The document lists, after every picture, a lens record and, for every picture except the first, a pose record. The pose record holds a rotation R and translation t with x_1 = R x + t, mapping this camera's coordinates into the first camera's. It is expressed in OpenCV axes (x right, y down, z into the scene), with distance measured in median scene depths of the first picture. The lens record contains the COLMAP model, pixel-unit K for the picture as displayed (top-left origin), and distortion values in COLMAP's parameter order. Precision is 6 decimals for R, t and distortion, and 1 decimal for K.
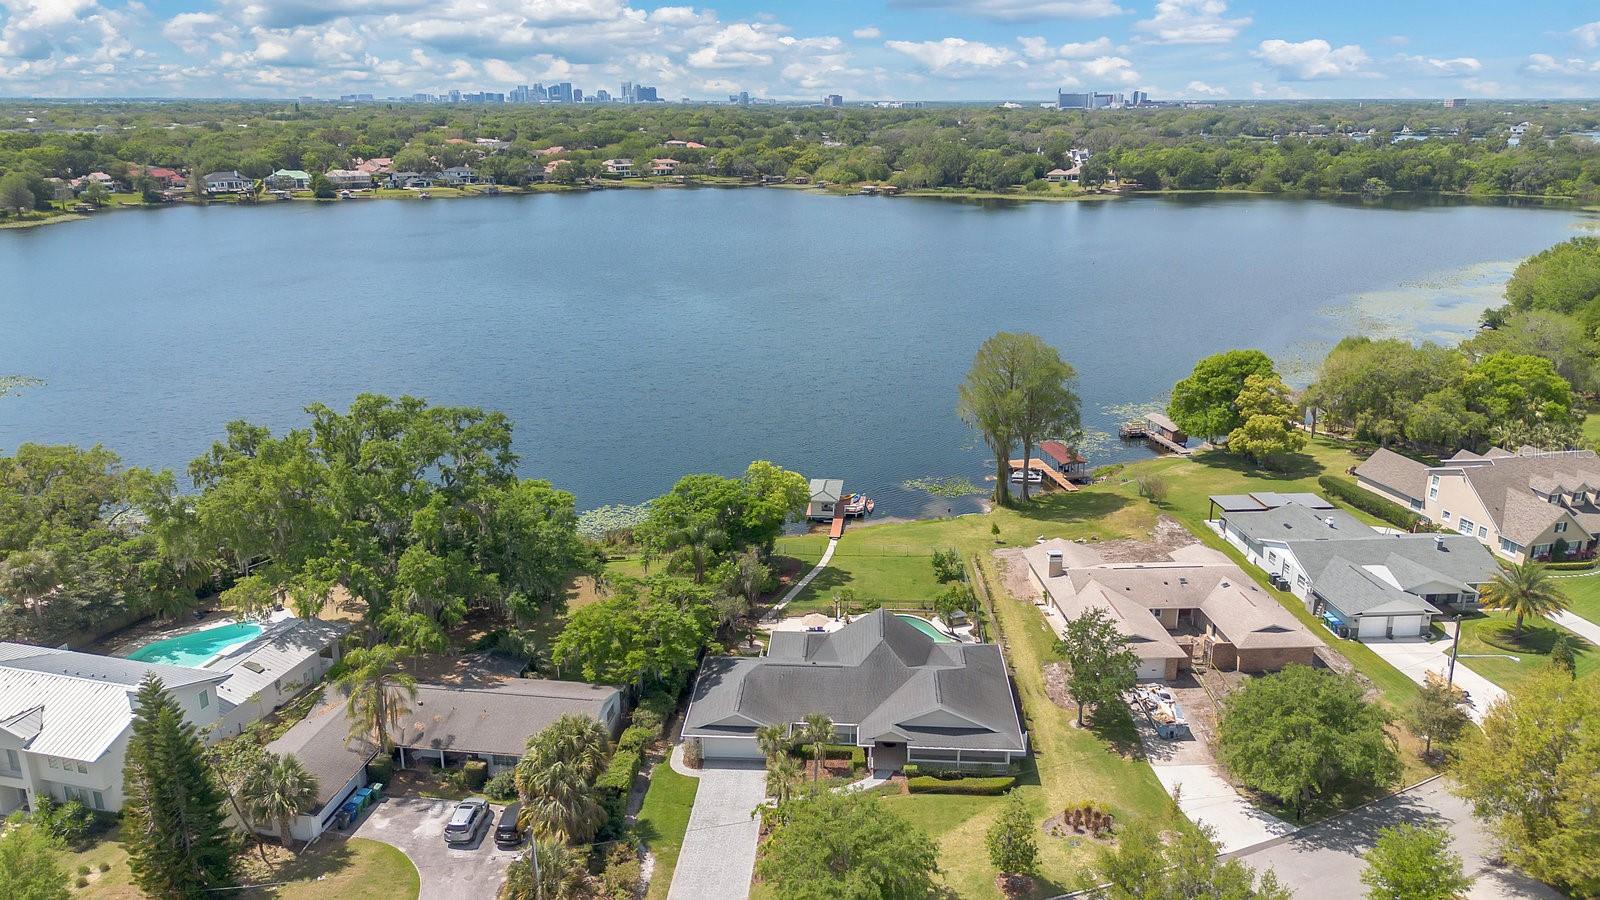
lens RADIAL K [[1127.2, 0, 800.0], [0, 1127.2, 450.0], [0, 0, 1]] dist [0.070582, -0.074933]
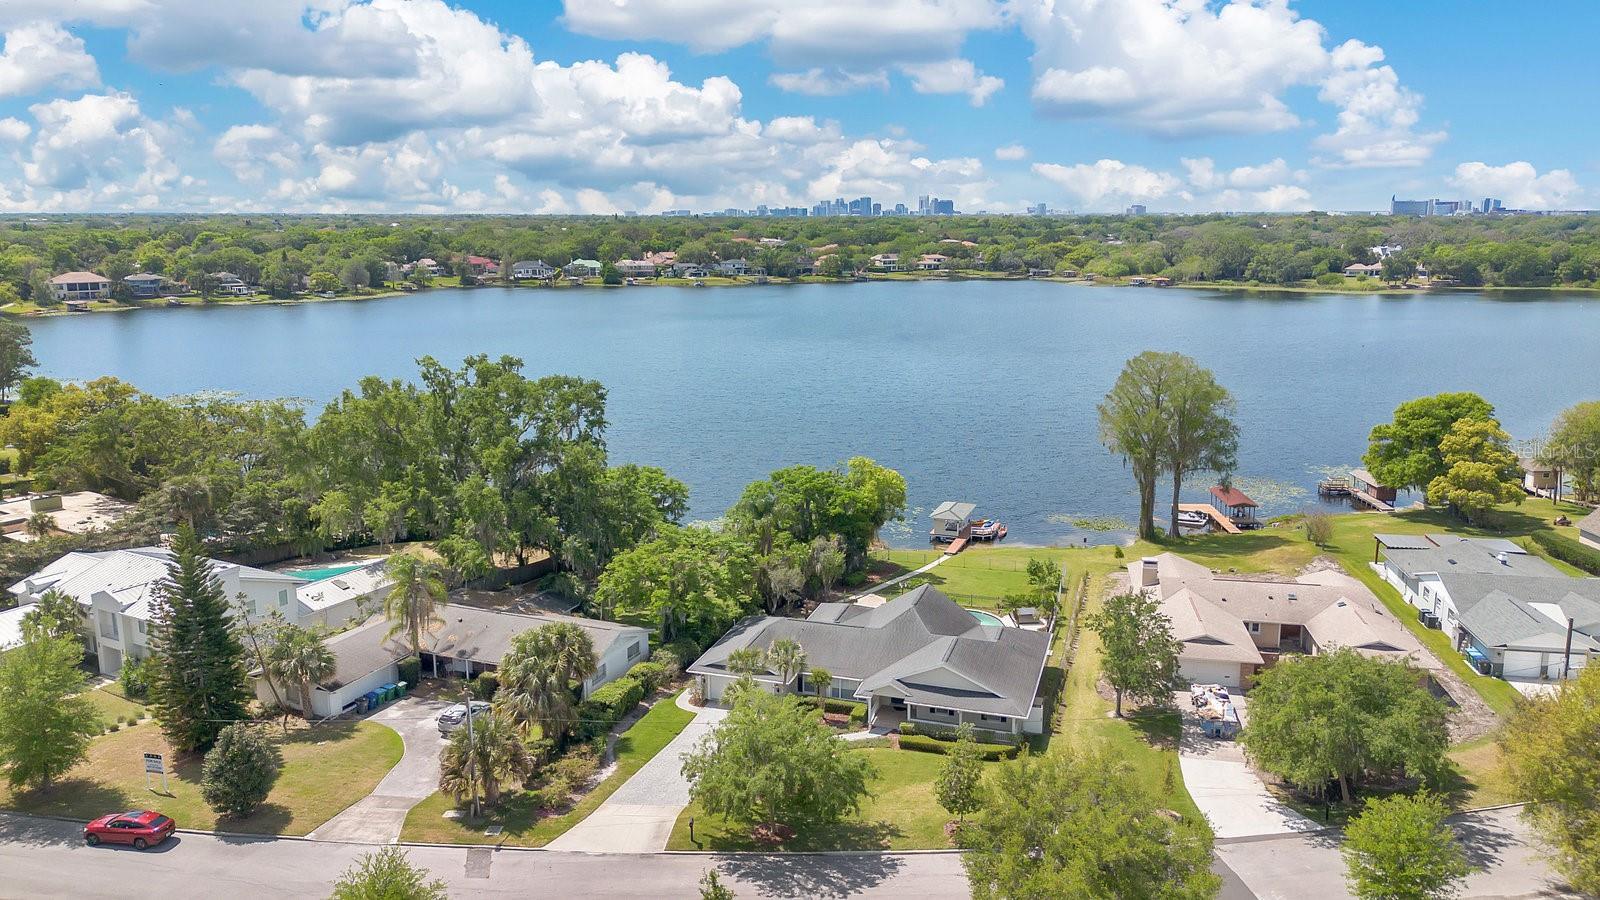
lens RADIAL K [[1148.3, 0, 800.0], [0, 1148.3, 450.0], [0, 0, 1]] dist [0.078371, -0.081838]
pose [[0.968572, 0.048333, -0.243992, 0.145367], [-0.071788, 0.993516, -0.088164, 0.087806], [0.238149, 0.102909, 0.965761, 0.011492]]
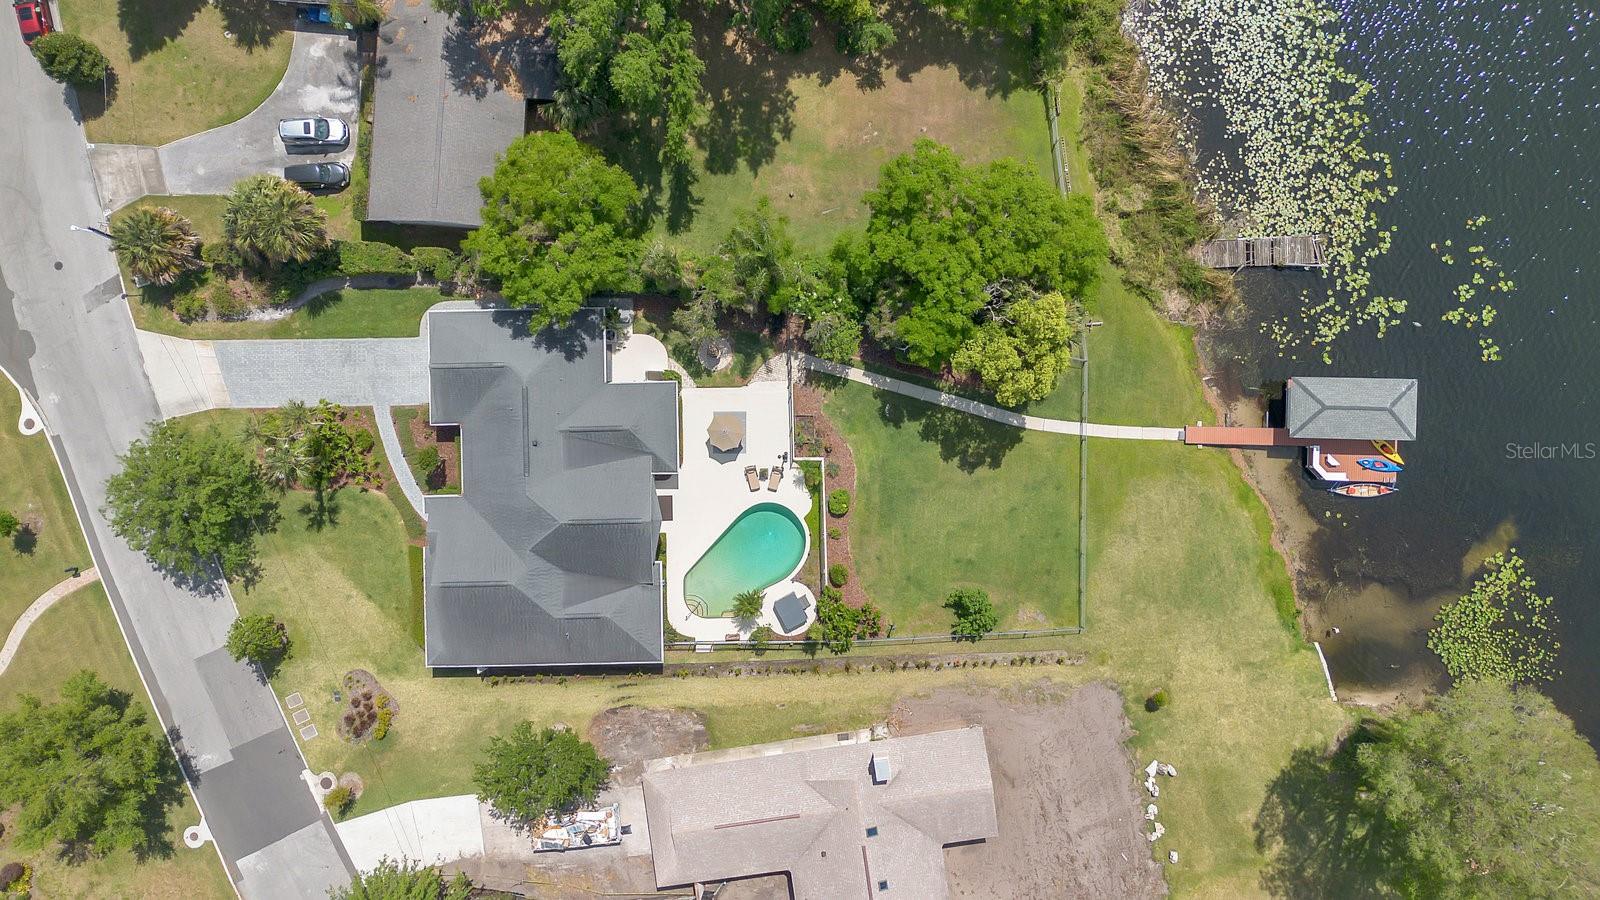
lens RADIAL K [[1127.2, 0, 800.0], [0, 1127.2, 450.0], [0, 0, 1]] dist [0.070582, -0.074933]
pose [[0.080433, 0.996695, -0.011391, 0.030015], [-0.265143, 0.032411, 0.963664, -0.467610], [0.960848, -0.074490, 0.266873, 0.648857]]
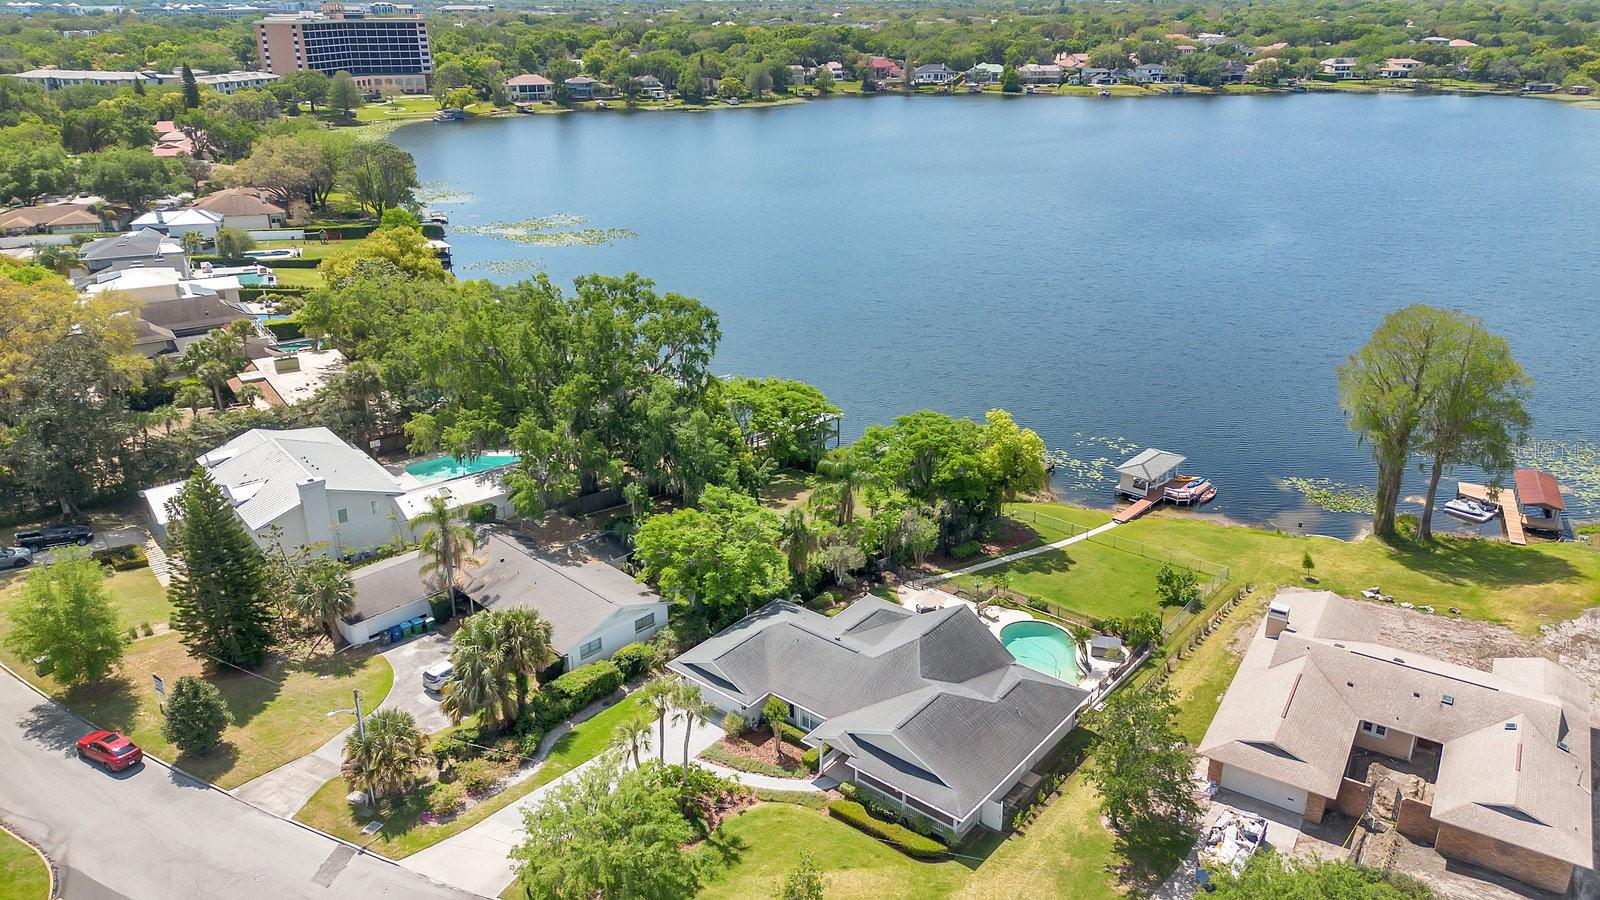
lens RADIAL K [[1127.2, 0, 800.0], [0, 1127.2, 450.0], [0, 0, 1]] dist [0.070582, -0.074933]
pose [[0.808245, 0.216771, -0.547494, 0.296410], [-0.170785, 0.976106, 0.134350, -0.047153], [0.563536, -0.015084, 0.825954, 0.171891]]
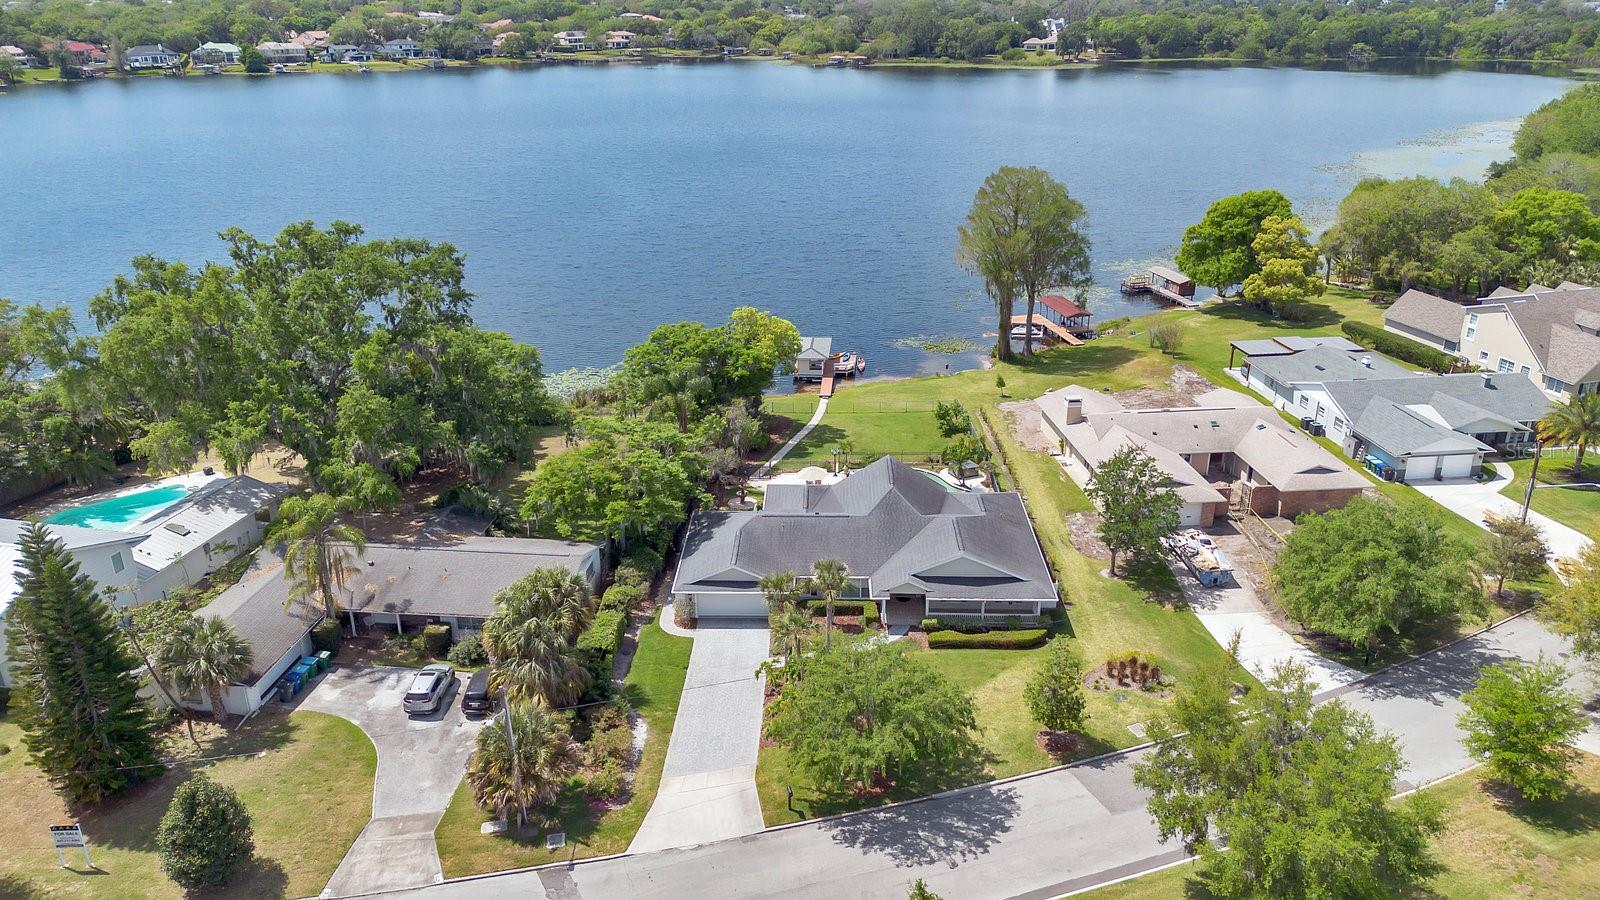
lens RADIAL K [[1135.2, 0, 800.0], [0, 1135.2, 450.0], [0, 0, 1]] dist [0.072054, -0.076653]
pose [[0.999432, -0.017614, 0.028713, -0.017383], [0.014939, 0.995752, 0.090860, 0.038503], [-0.030192, -0.090380, 0.995450, 0.076360]]
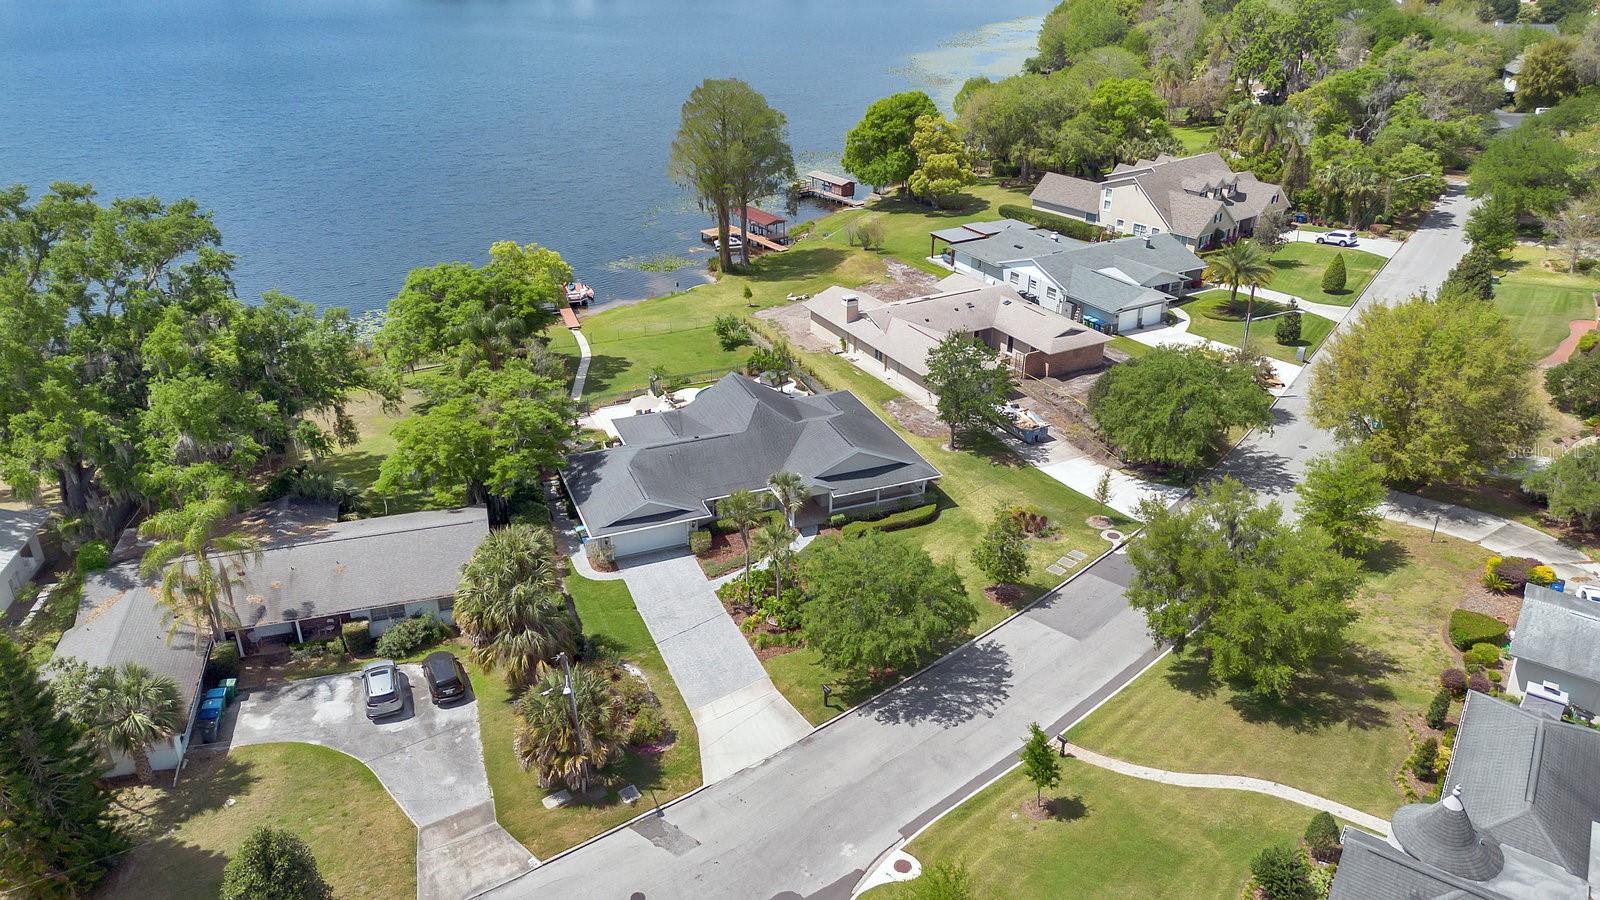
lens RADIAL K [[1127.2, 0, 800.0], [0, 1127.2, 450.0], [0, 0, 1]] dist [0.070582, -0.074933]
pose [[0.904124, -0.185402, 0.384948, -0.174590], [0.121192, 0.975227, 0.185054, 0.029138], [-0.409722, -0.120660, 0.904196, 0.104295]]
